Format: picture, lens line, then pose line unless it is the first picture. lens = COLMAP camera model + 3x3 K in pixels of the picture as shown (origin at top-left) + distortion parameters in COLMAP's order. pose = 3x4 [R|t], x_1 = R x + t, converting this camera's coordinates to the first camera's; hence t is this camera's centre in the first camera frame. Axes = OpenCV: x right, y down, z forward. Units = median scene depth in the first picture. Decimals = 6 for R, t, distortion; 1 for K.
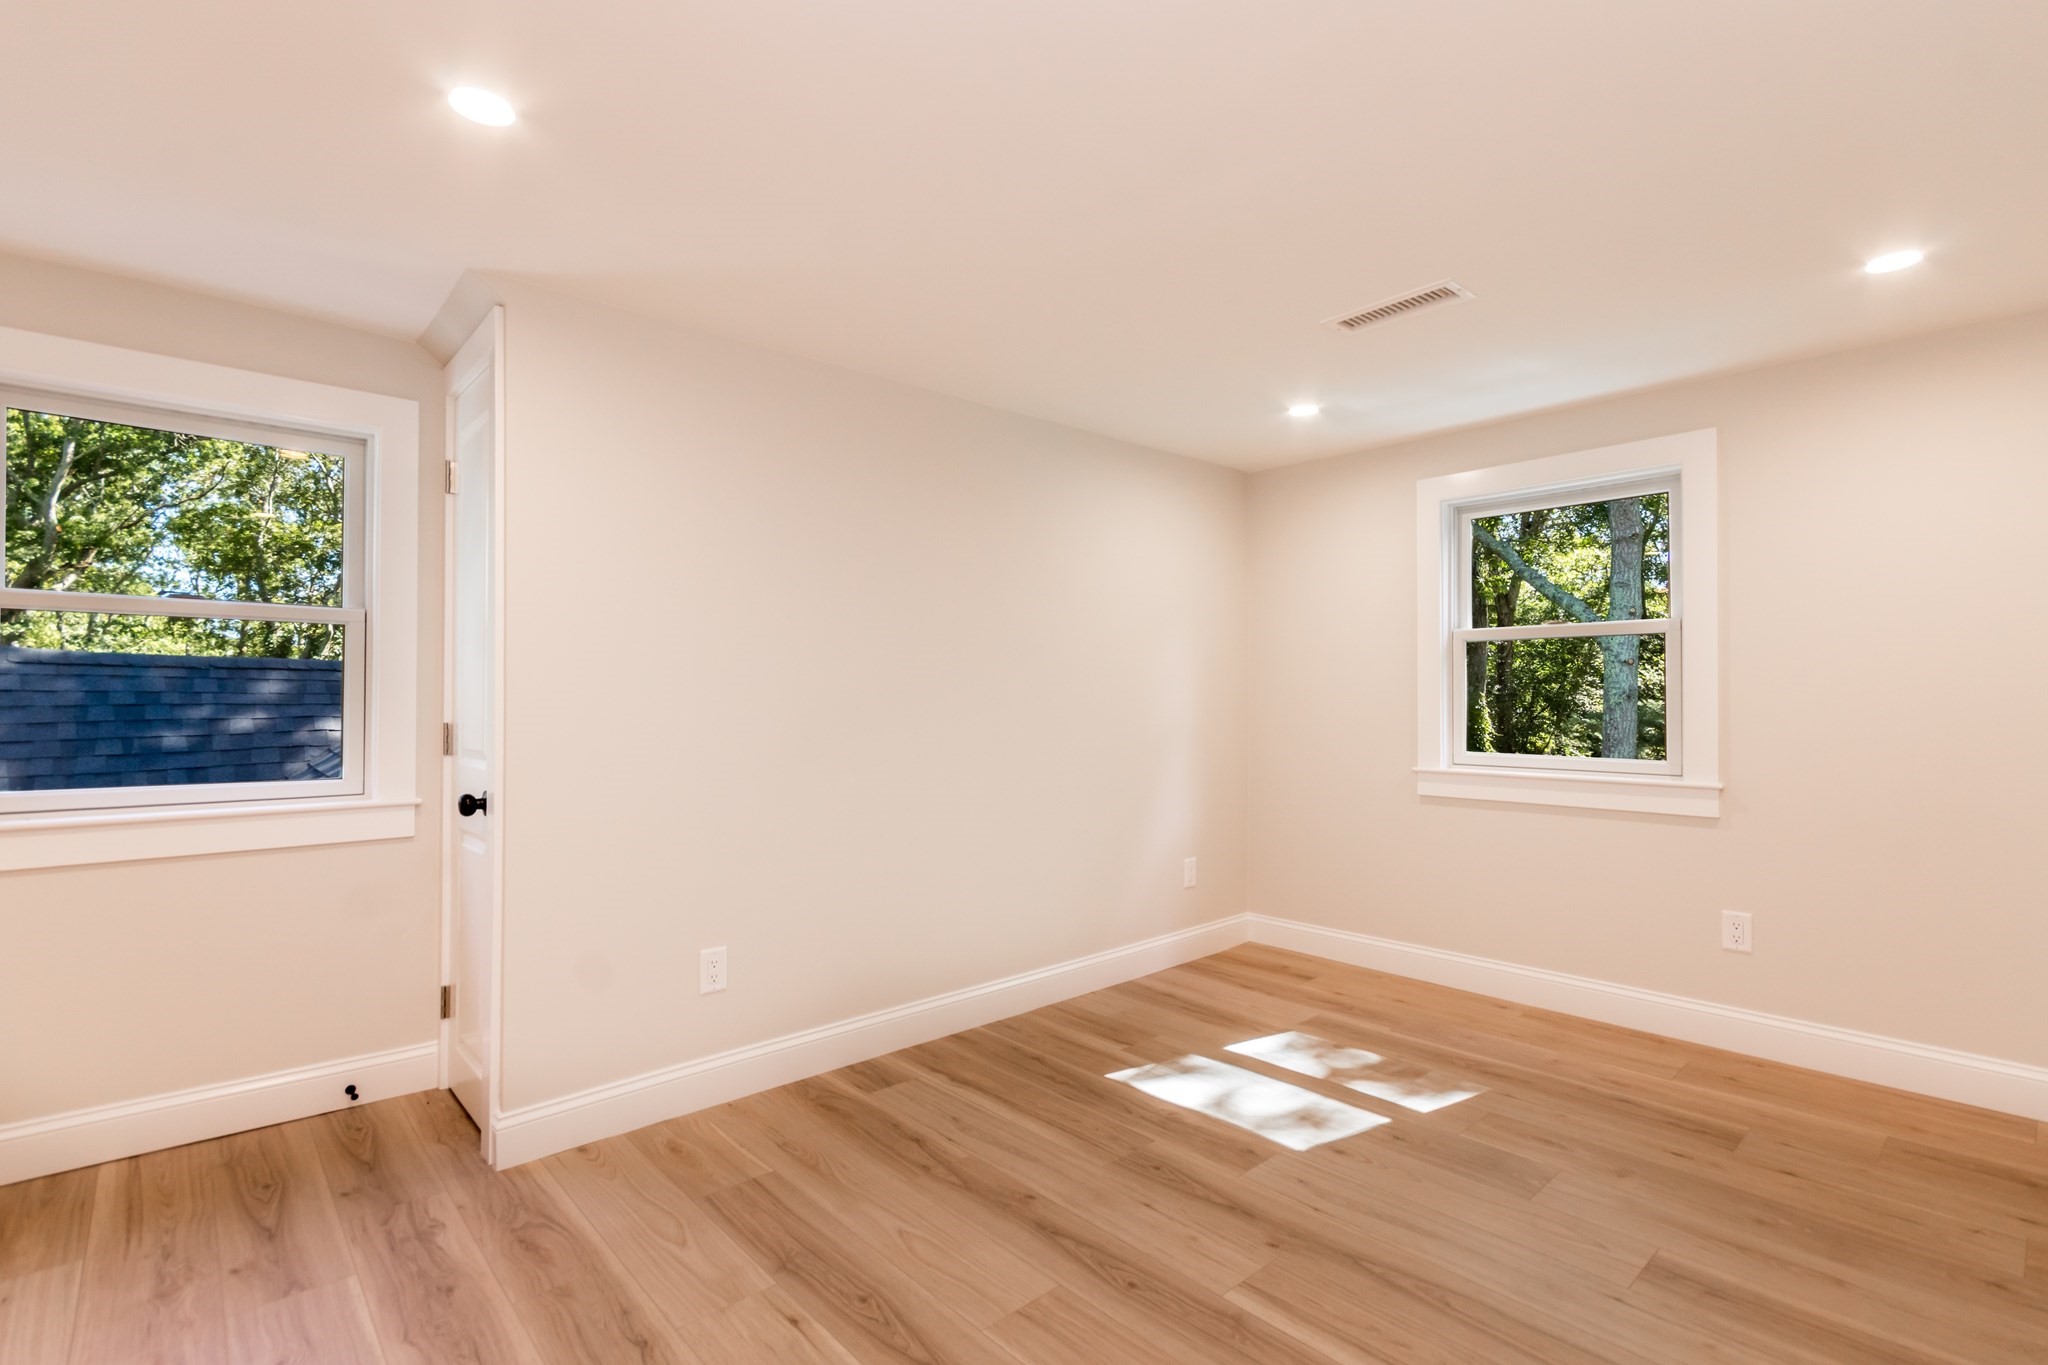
lens RADIAL K [[956.1, 0, 1013.8], [0, 956.1, 682.4], [0, 0, 1]] dist [0.006474, -0.001068]
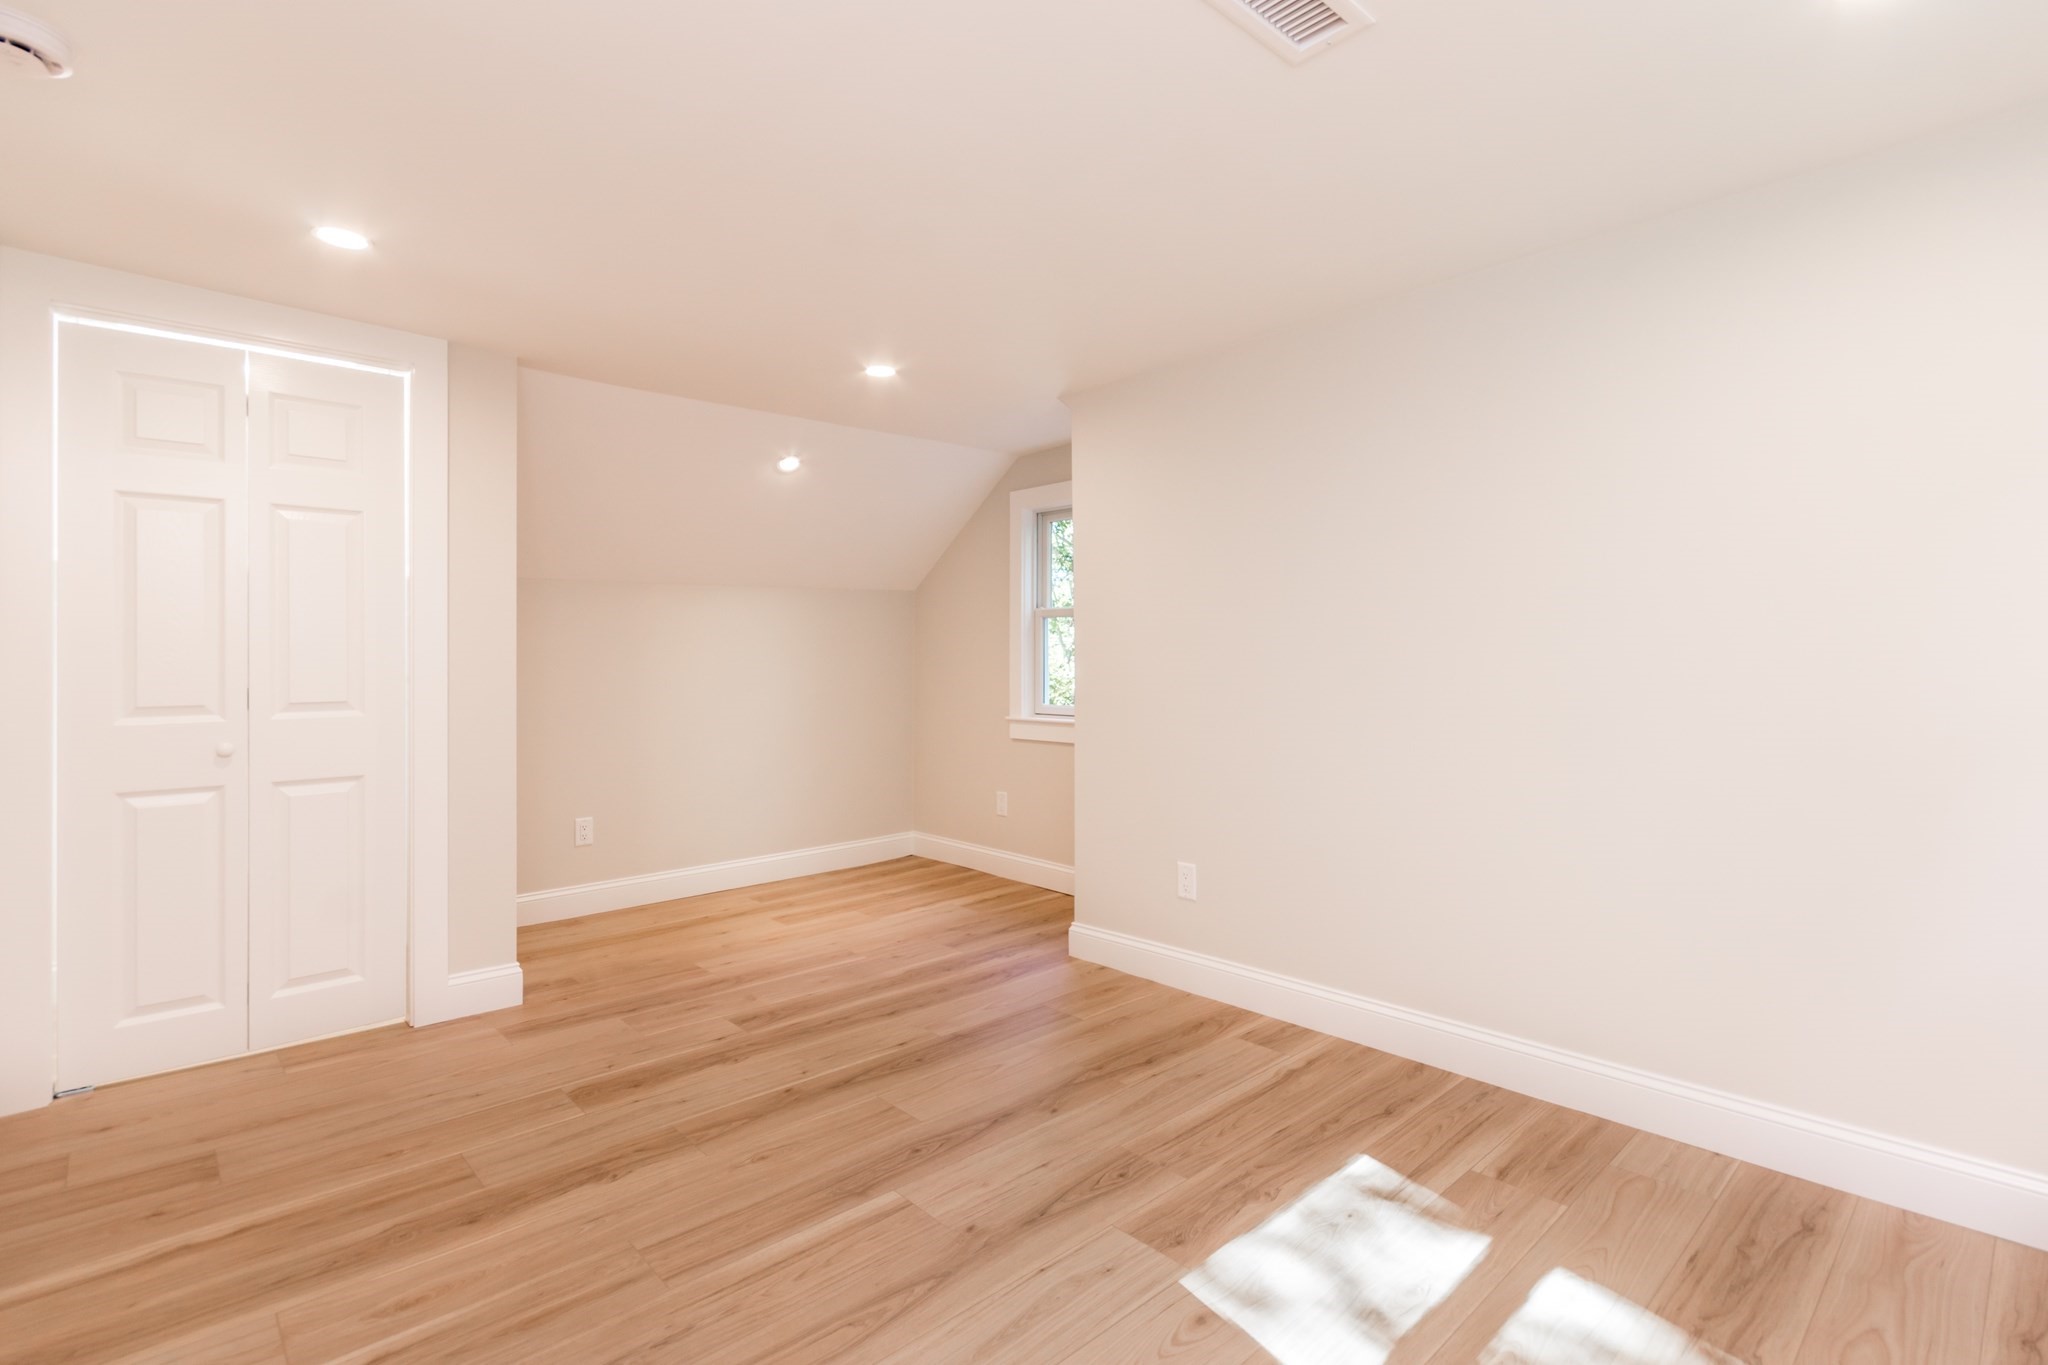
lens RADIAL K [[956.1, 0, 1008.8], [0, 956.1, 664.7], [0, 0, 1]] dist [0.006474, -0.001068]
pose [[0.012612, 0.004227, -0.999912, 0.892004], [0.023803, 0.999706, 0.004526, 0.013036], [0.999637, -0.023858, 0.012507, 0.753947]]
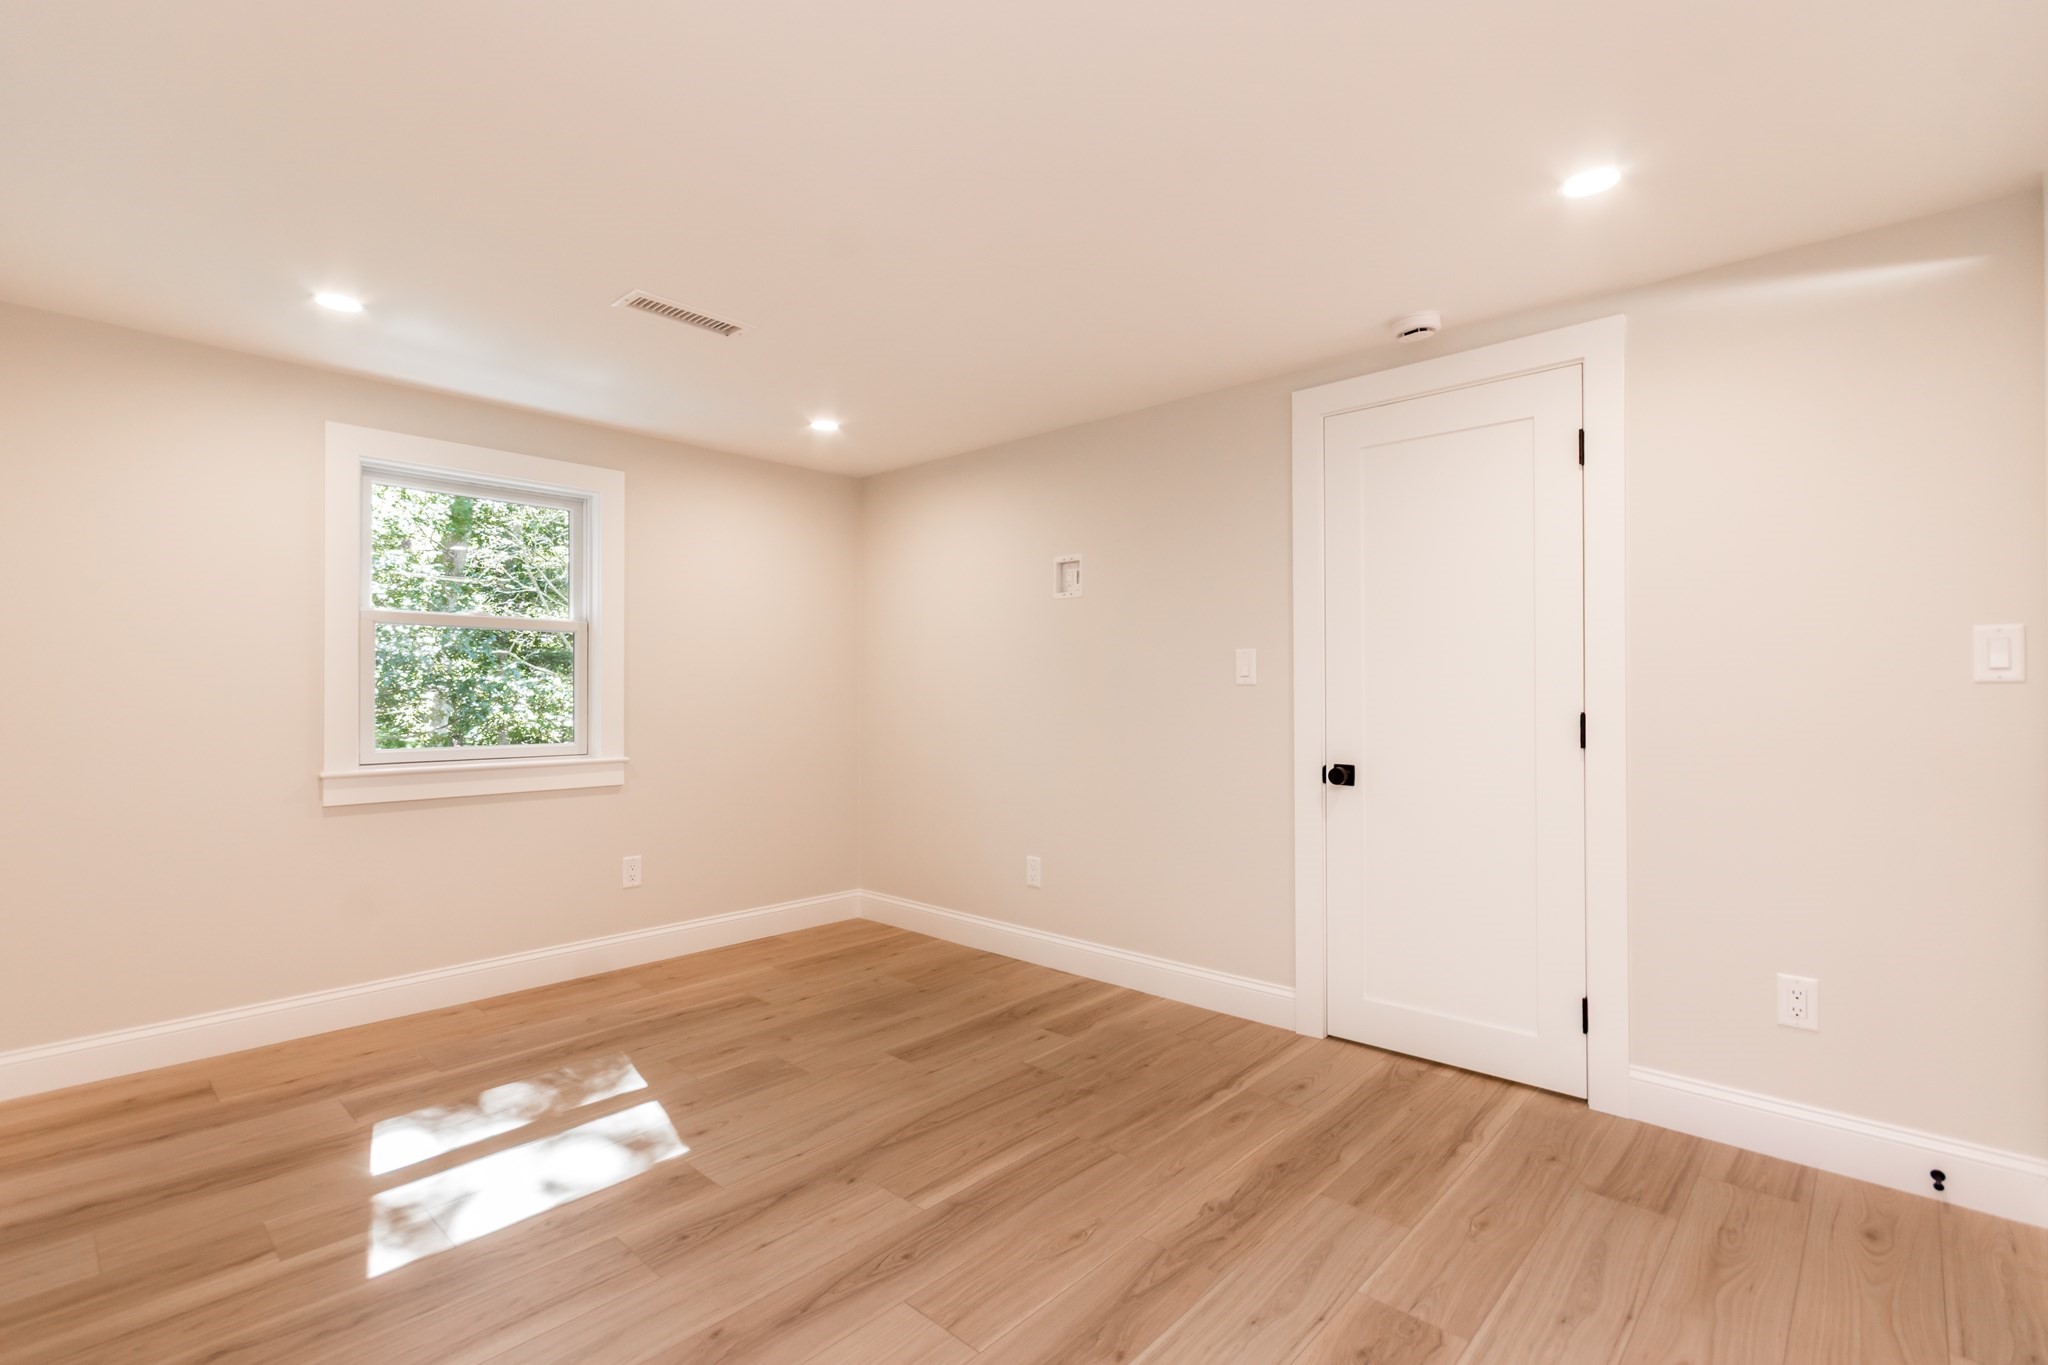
lens RADIAL K [[956.1, 0, 1032.3], [0, 956.1, 689.1], [0, 0, 1]] dist [0.006474, -0.001068]
pose [[-0.111337, 0.001748, 0.993781, -0.623614], [-0.019165, 0.999809, -0.003905, 0.011874], [-0.993598, -0.019481, -0.111283, 0.671481]]
